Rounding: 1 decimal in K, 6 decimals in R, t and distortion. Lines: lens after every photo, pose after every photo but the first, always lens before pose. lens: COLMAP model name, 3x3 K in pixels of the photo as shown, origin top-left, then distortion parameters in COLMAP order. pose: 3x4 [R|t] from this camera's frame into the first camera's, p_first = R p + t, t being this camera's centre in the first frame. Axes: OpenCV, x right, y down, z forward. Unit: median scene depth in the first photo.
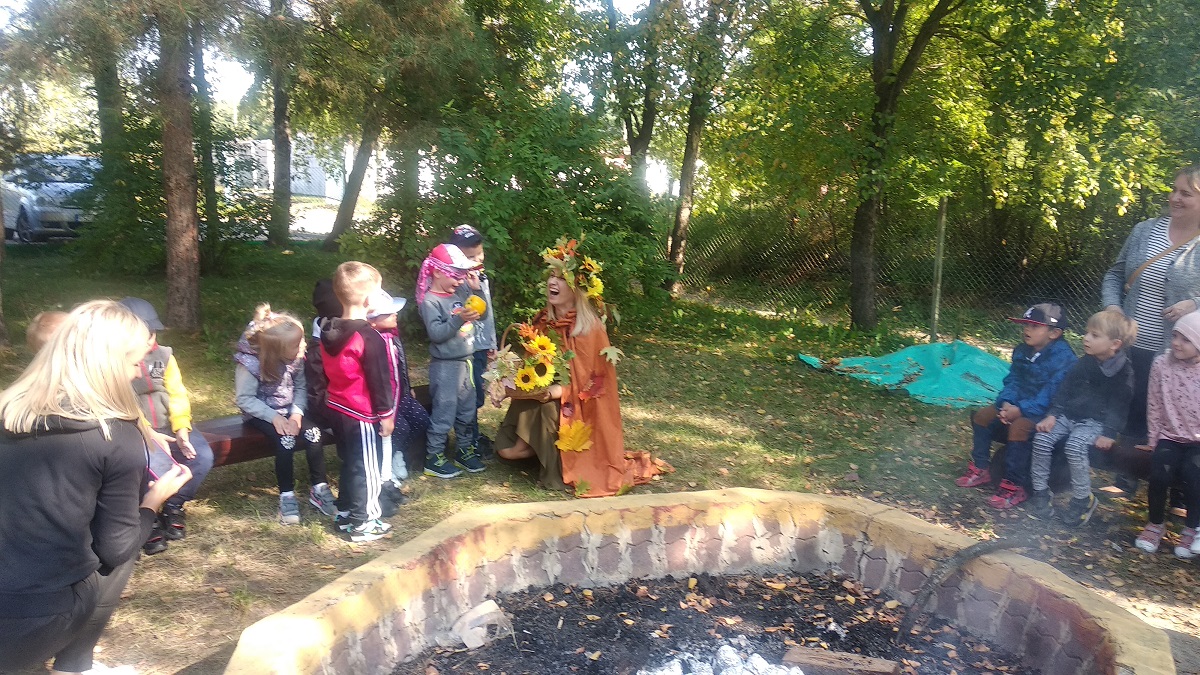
lens RADIAL K [[958.7, 0, 597.3], [0, 958.7, 313.5], [0, 0, 1]] dist [0.024286, 0.001938]
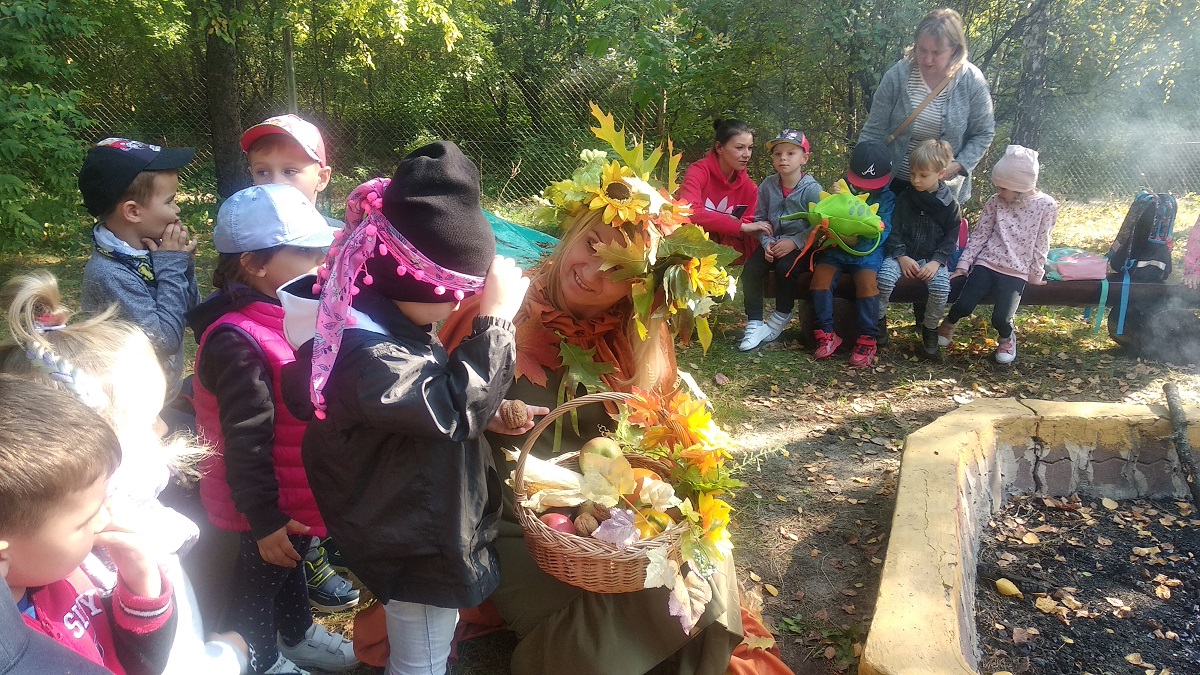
lens RADIAL K [[928.3, 0, 600.0], [0, 928.3, 337.5], [0, 0, 1]] dist [0.068709, -0.091243]
pose [[0.582753, -0.251908, 0.772620, -0.252821], [0.100405, 0.965776, 0.239154, -0.040631], [-0.806423, -0.061793, 0.588102, 0.381752]]
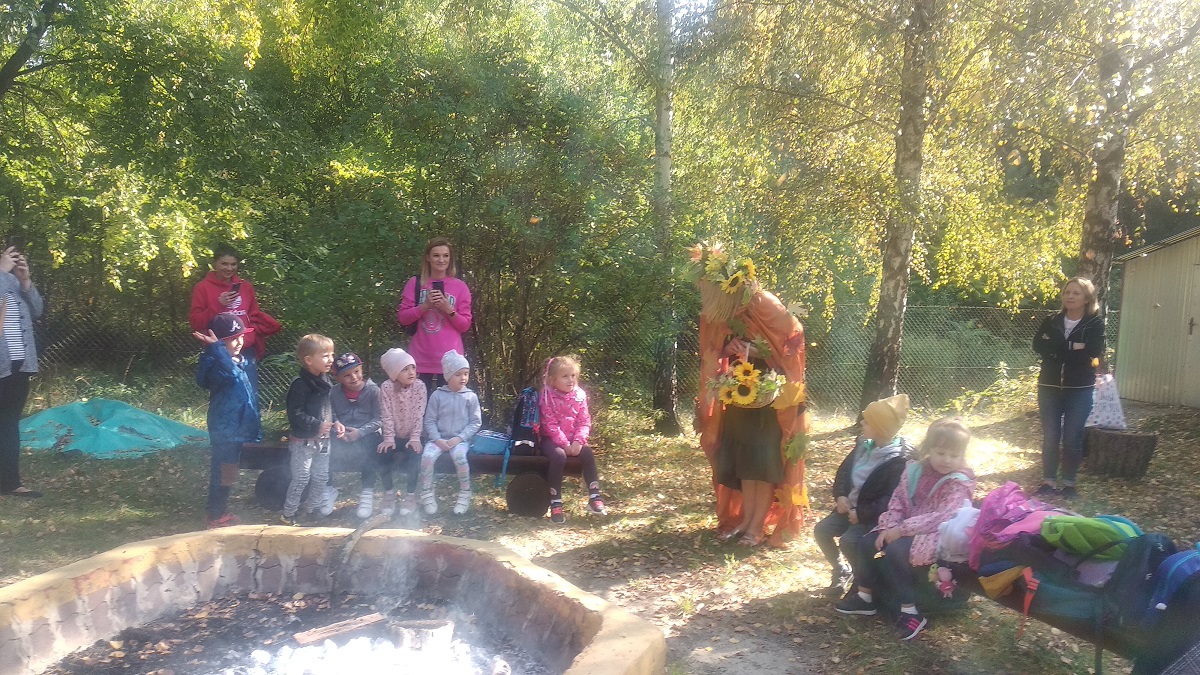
lens RADIAL K [[928.3, 0, 600.0], [0, 928.3, 337.5], [0, 0, 1]] dist [0.068709, -0.091243]
pose [[0.515773, -0.055802, 0.854906, -0.219120], [0.083260, 0.996418, 0.014808, -0.006618], [-0.852670, 0.063542, 0.518571, 0.010028]]
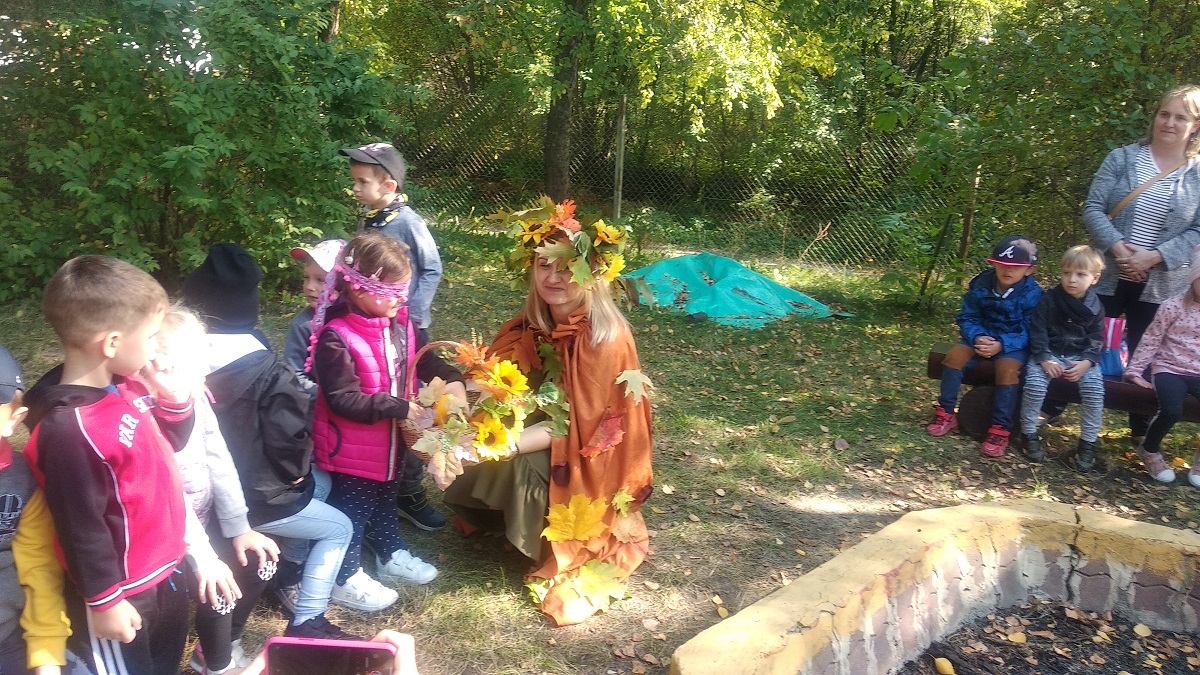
lens RADIAL K [[928.3, 0, 600.0], [0, 928.3, 337.5], [0, 0, 1]] dist [0.068709, -0.091243]
pose [[0.863578, -0.107843, 0.492547, -0.204623], [0.034275, 0.987155, 0.156043, -0.039445], [-0.503049, -0.117873, 0.856182, 0.246985]]
